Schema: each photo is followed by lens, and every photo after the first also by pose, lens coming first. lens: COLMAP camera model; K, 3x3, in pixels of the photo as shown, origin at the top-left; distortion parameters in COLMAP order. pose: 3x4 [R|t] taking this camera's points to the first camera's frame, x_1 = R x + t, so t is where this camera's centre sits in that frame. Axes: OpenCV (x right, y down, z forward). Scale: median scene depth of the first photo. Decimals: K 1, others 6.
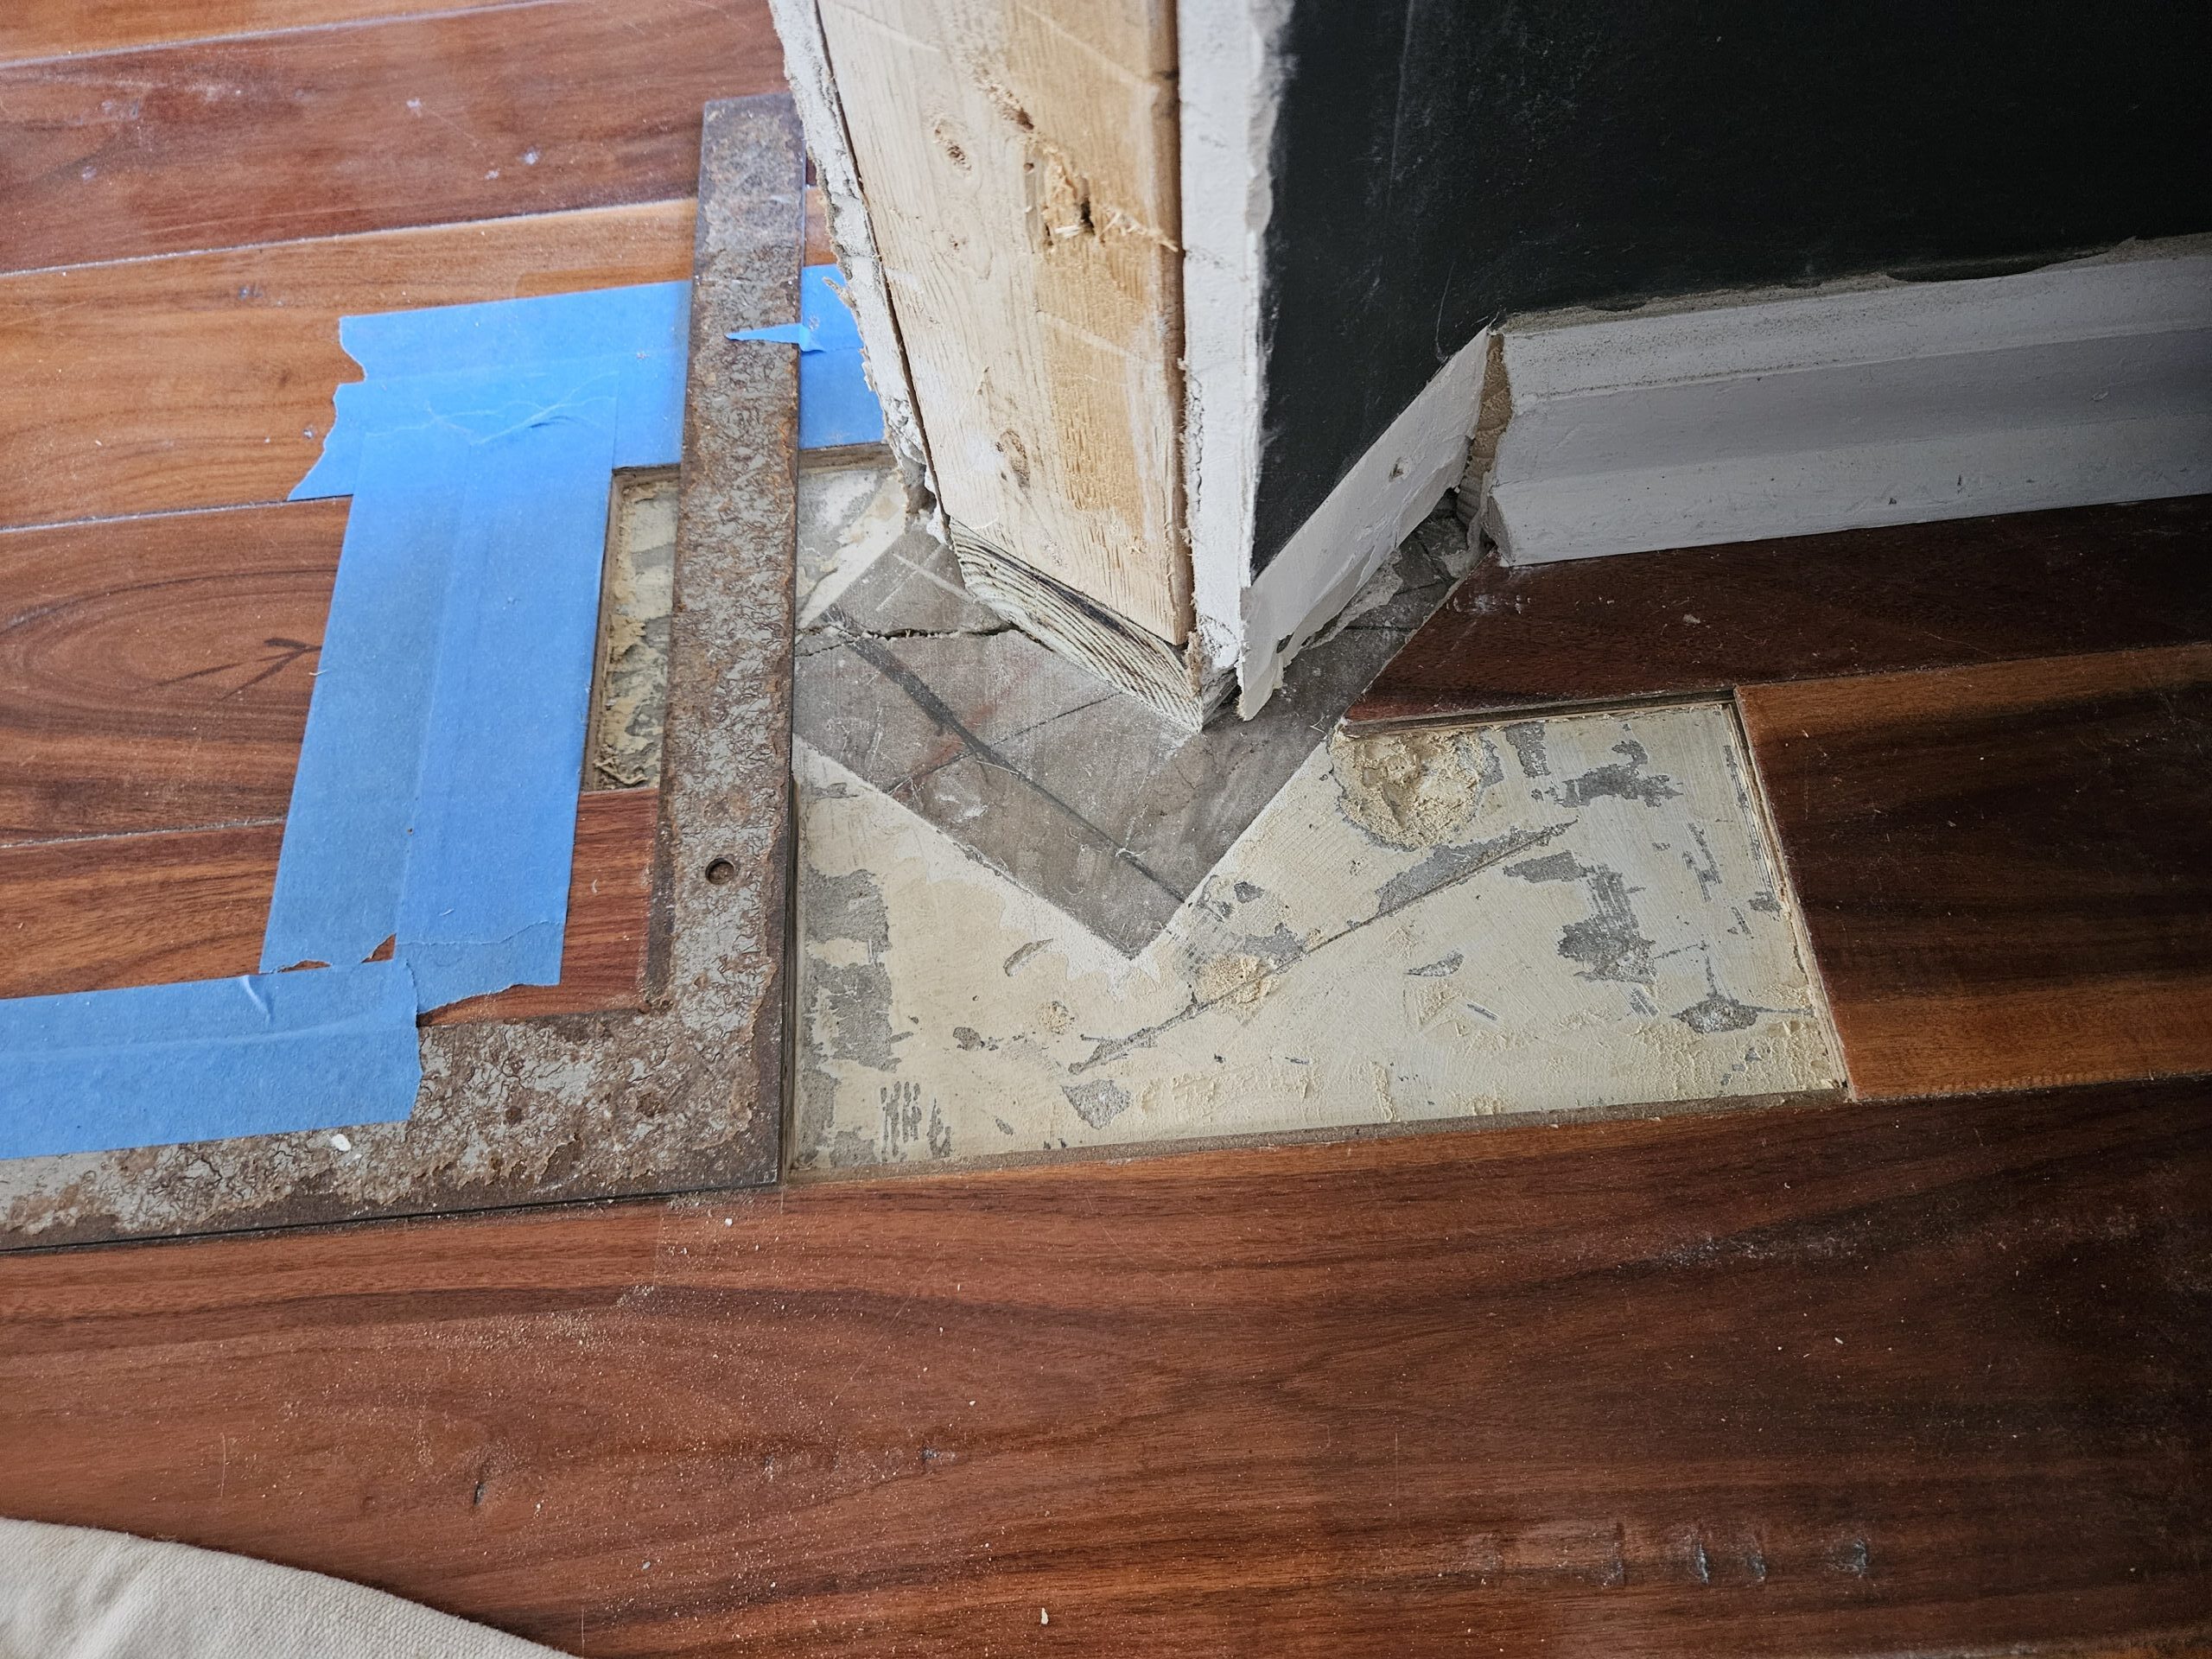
lens RADIAL K [[1505.8, 0, 1091.9], [0, 1505.8, 832.7], [0, 0, 1]] dist [0.057985, -0.064726]
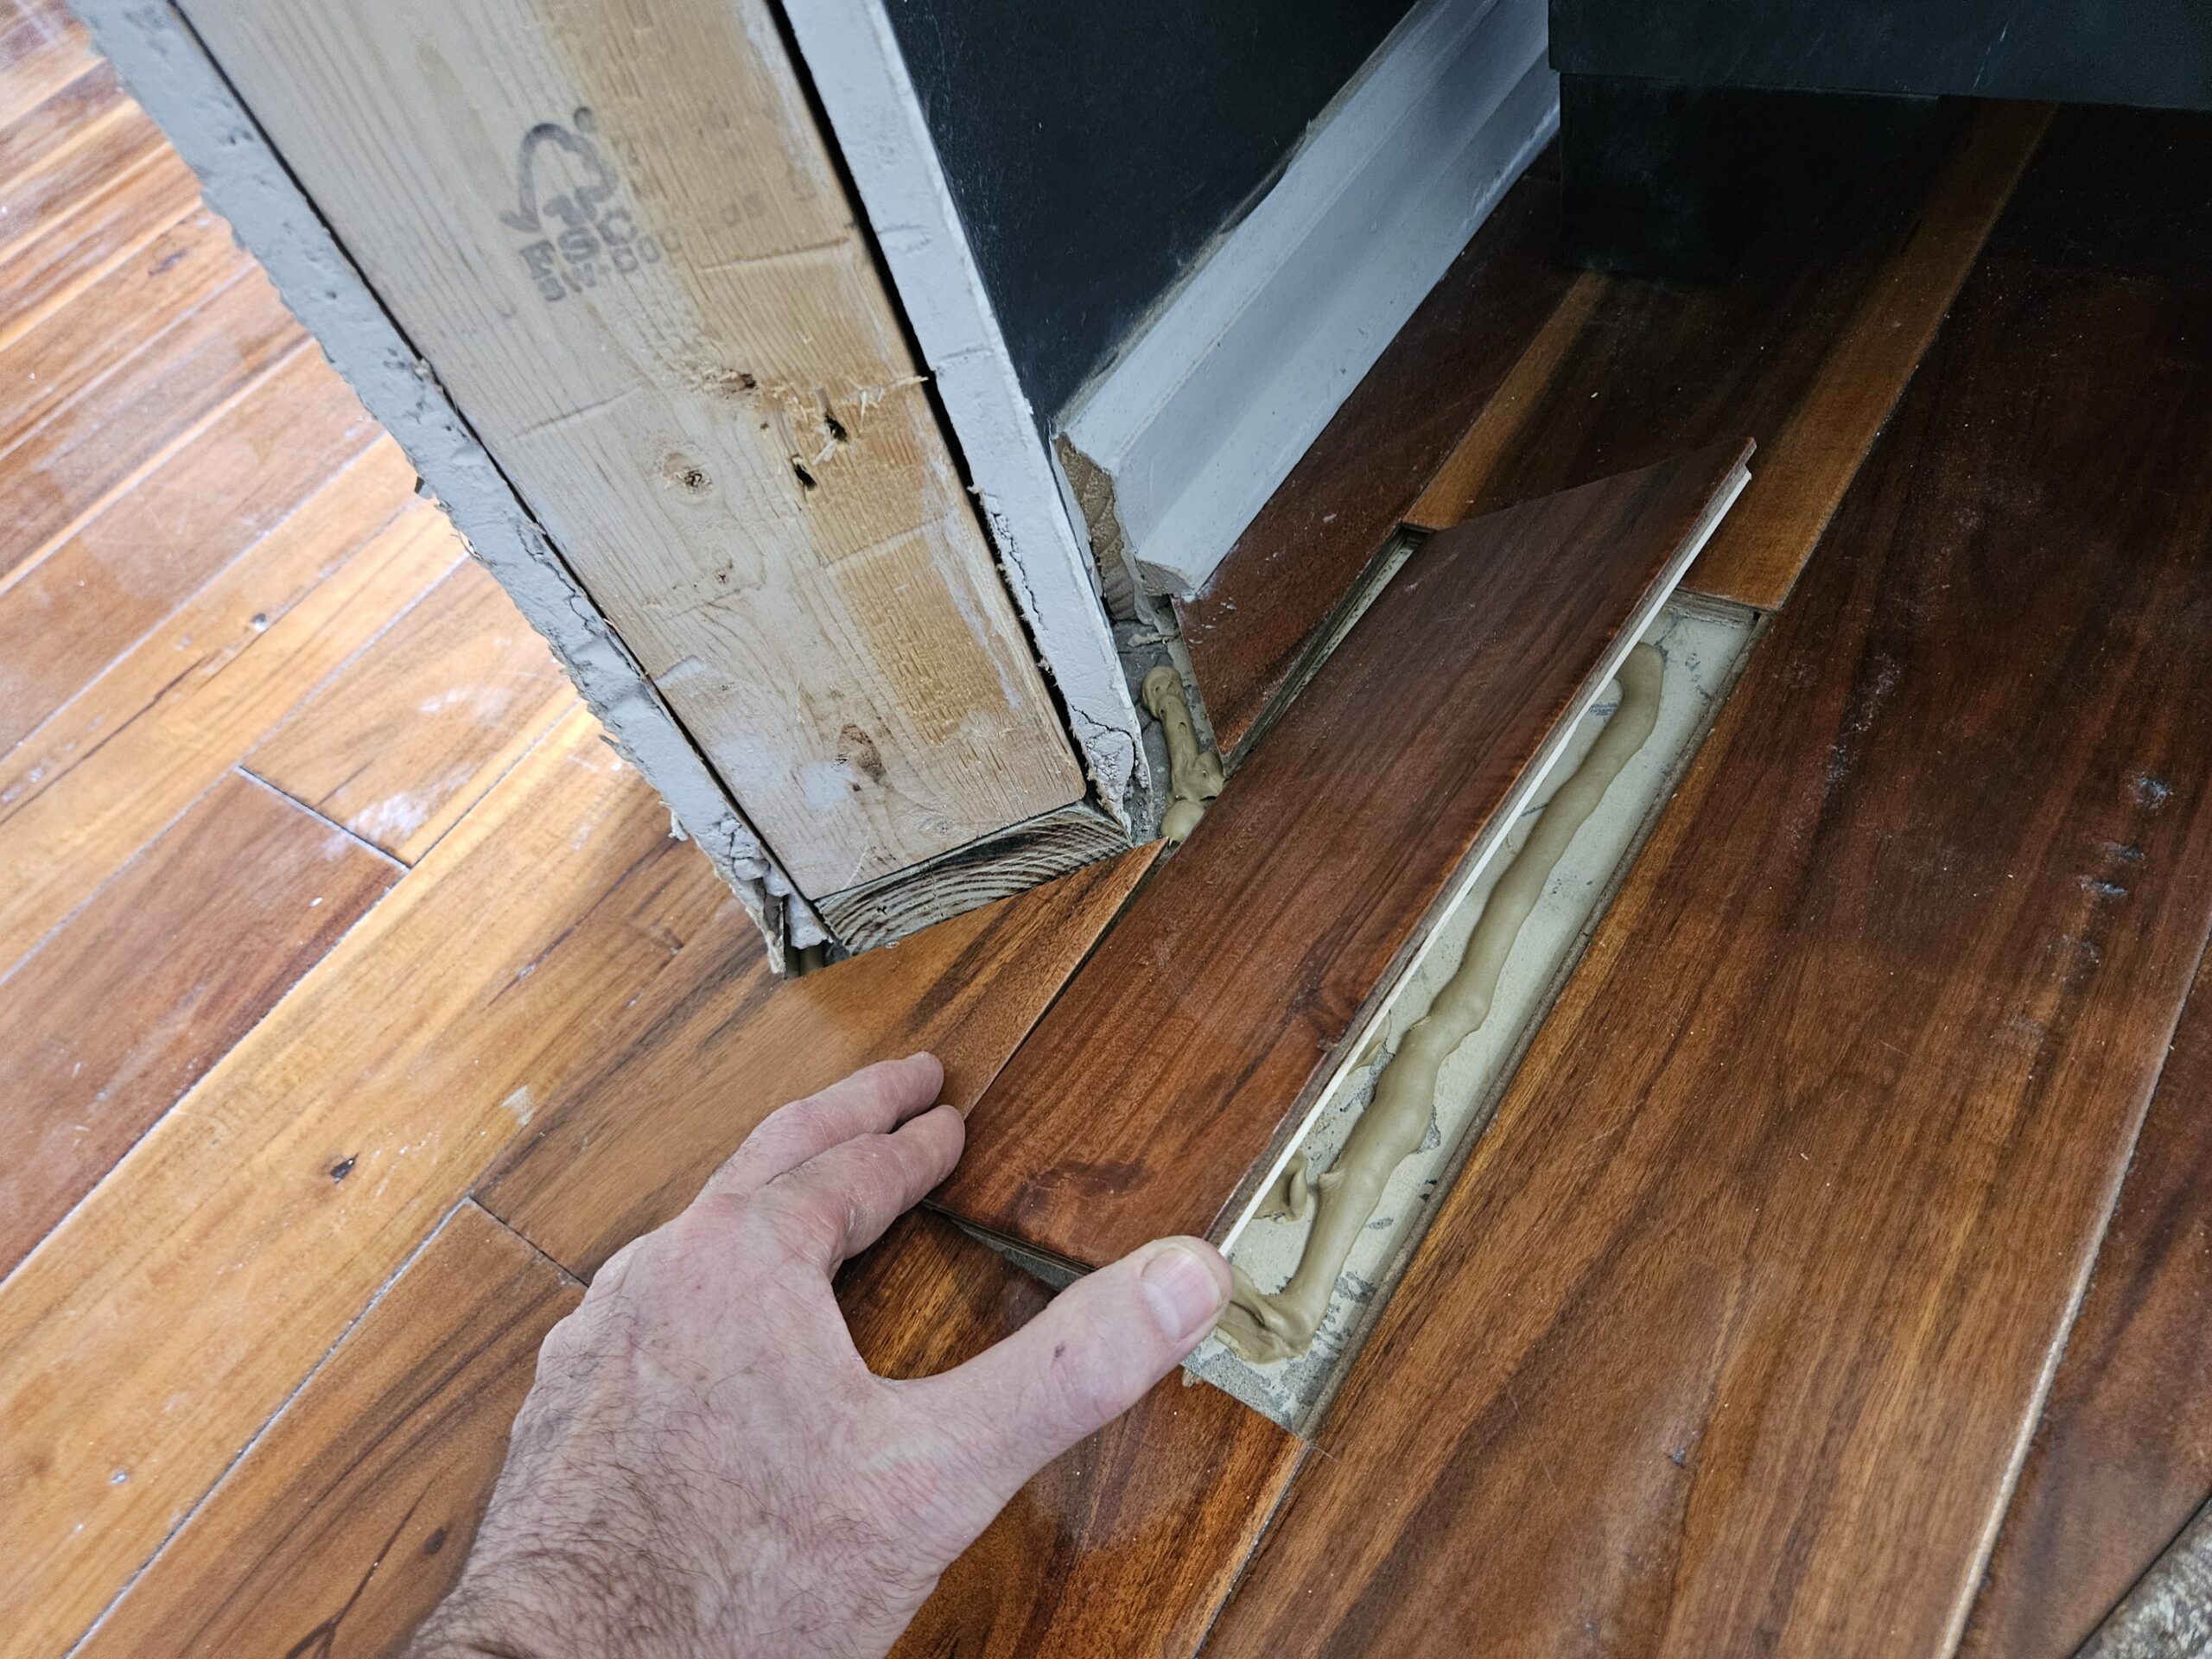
lens RADIAL K [[1505.8, 0, 1091.9], [0, 1505.8, 832.7], [0, 0, 1]] dist [0.057985, -0.064726]
pose [[0.621282, -0.663931, 0.416177, -0.395615], [0.770395, 0.614594, -0.169604, 0.069988], [-0.143175, 0.425993, 0.893326, 0.103805]]
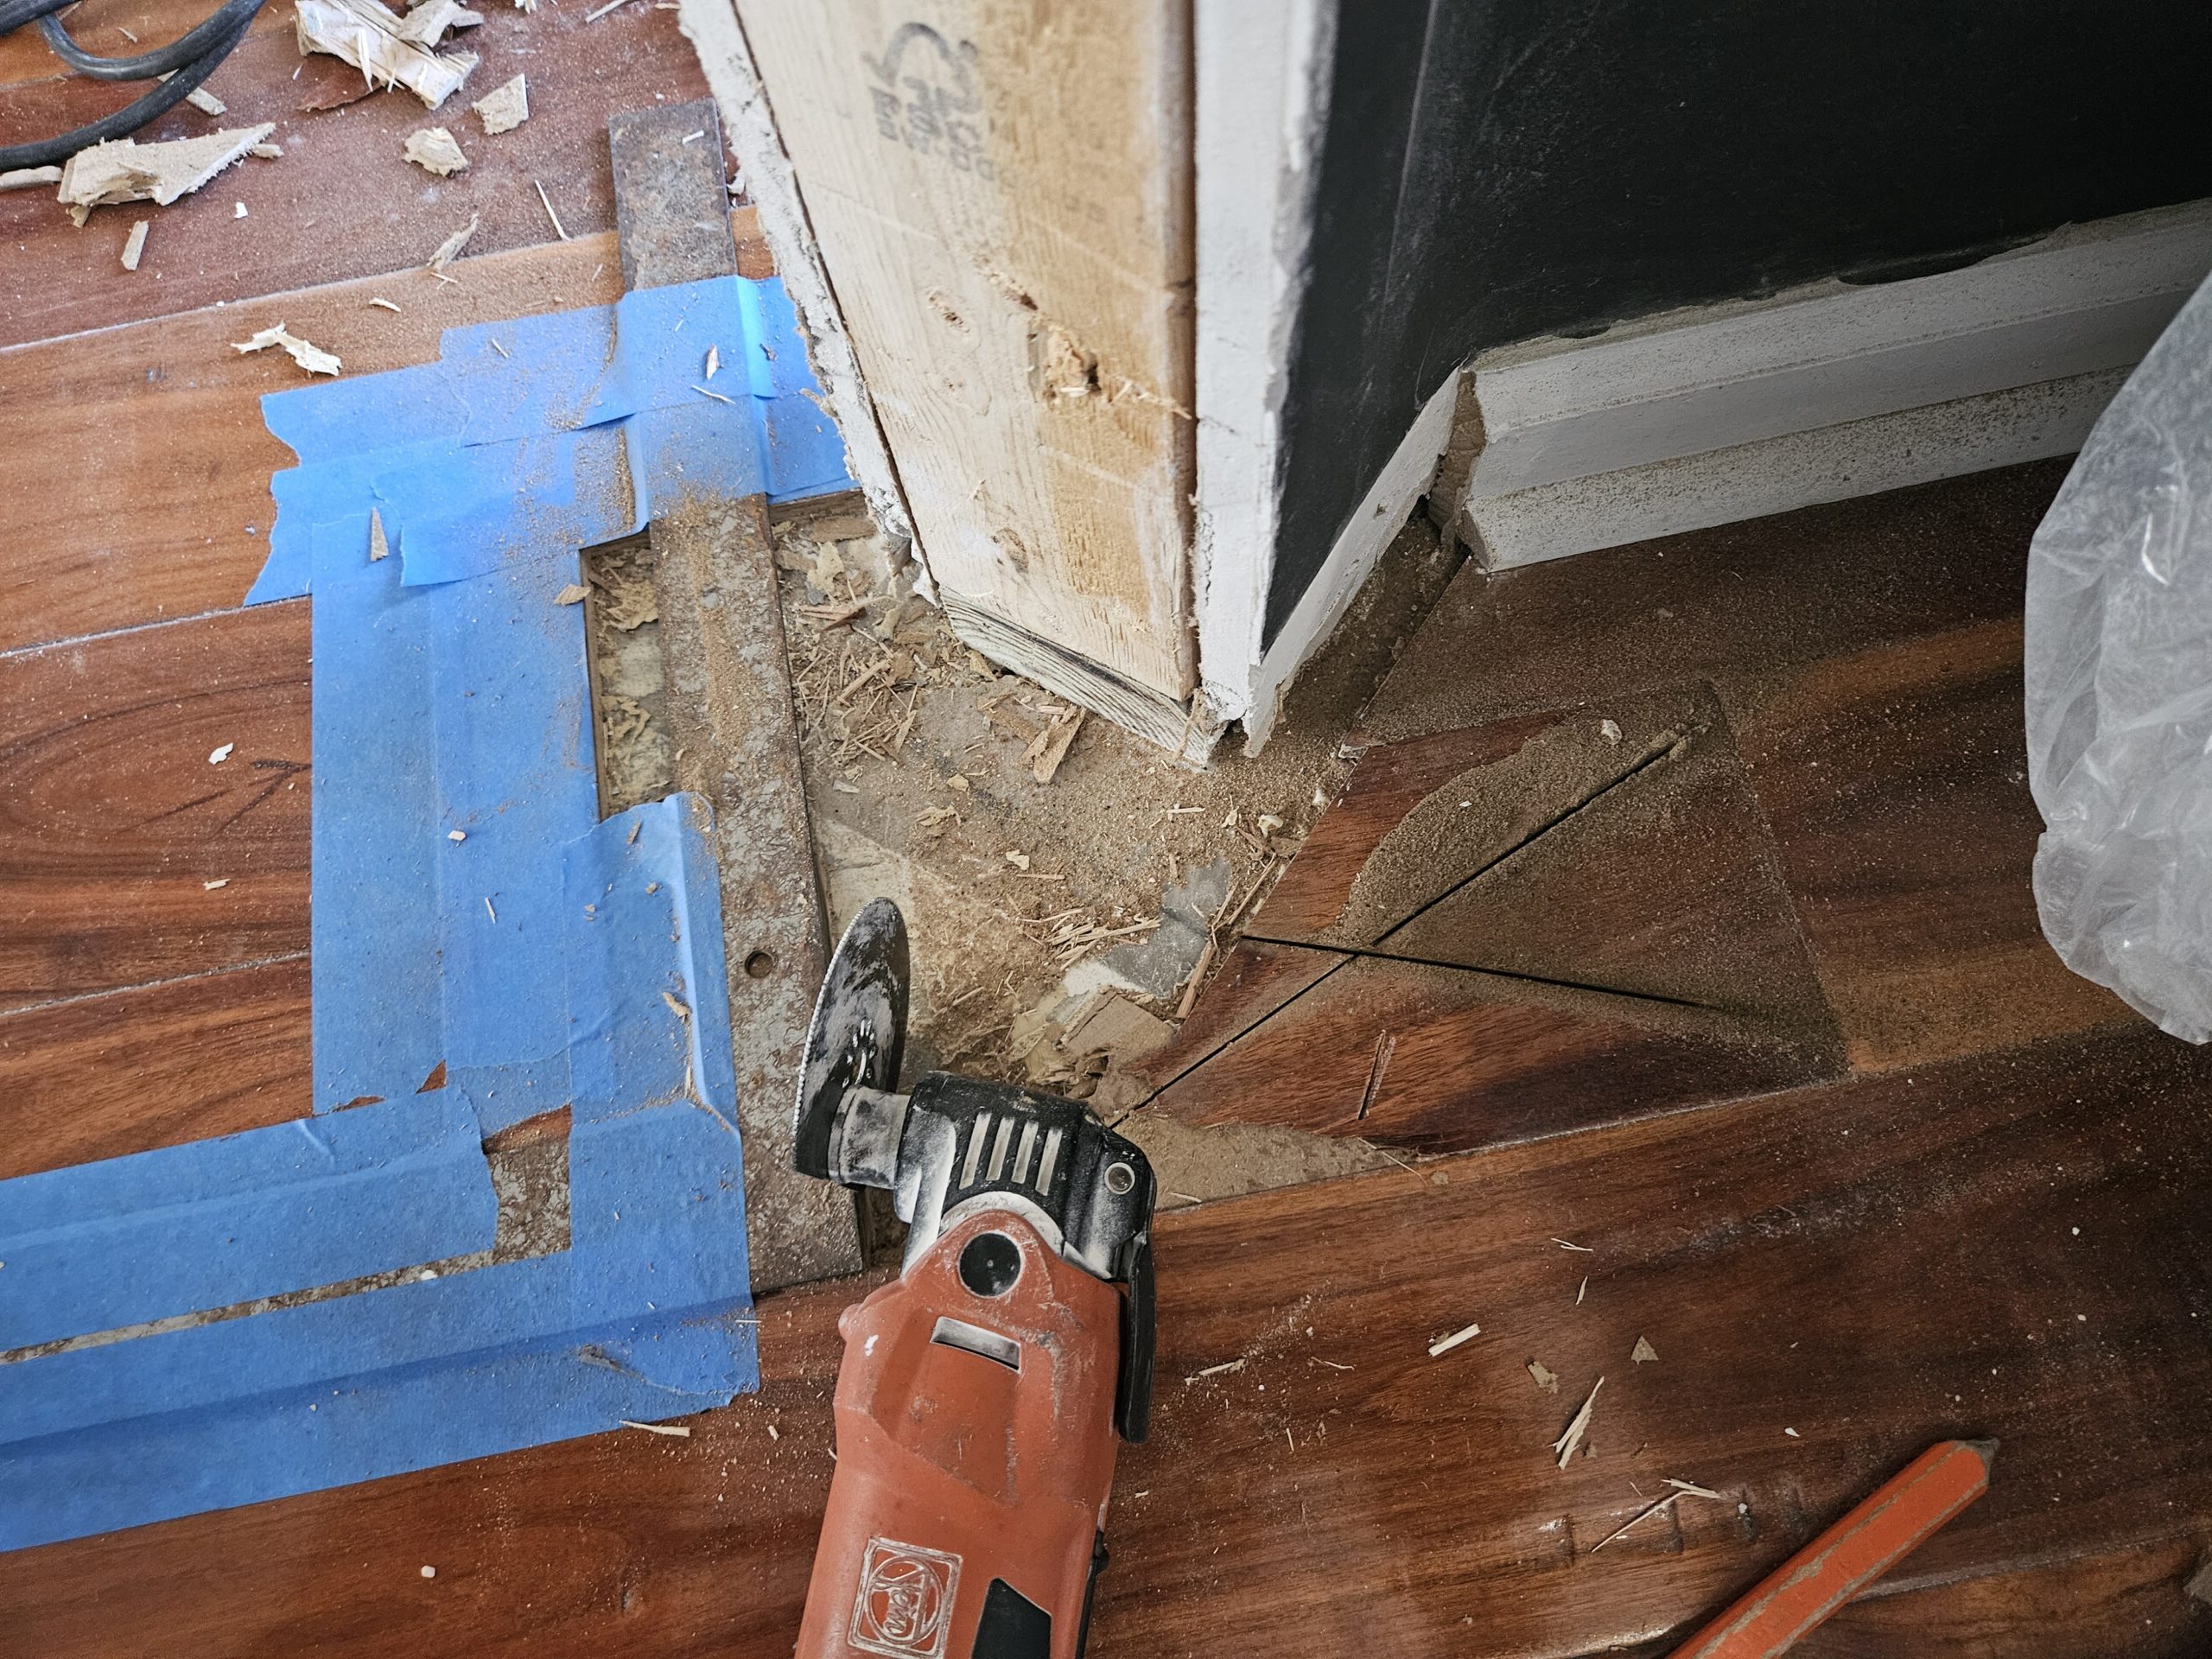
lens RADIAL K [[1504.5, 0, 1111.4], [0, 1504.5, 818.6], [0, 0, 1]] dist [0.062103, -0.070197]
pose [[0.992549, -0.108033, 0.056352, -0.059732], [0.101170, 0.988433, 0.112985, -0.172849], [-0.067906, -0.106442, 0.991997, -0.020545]]
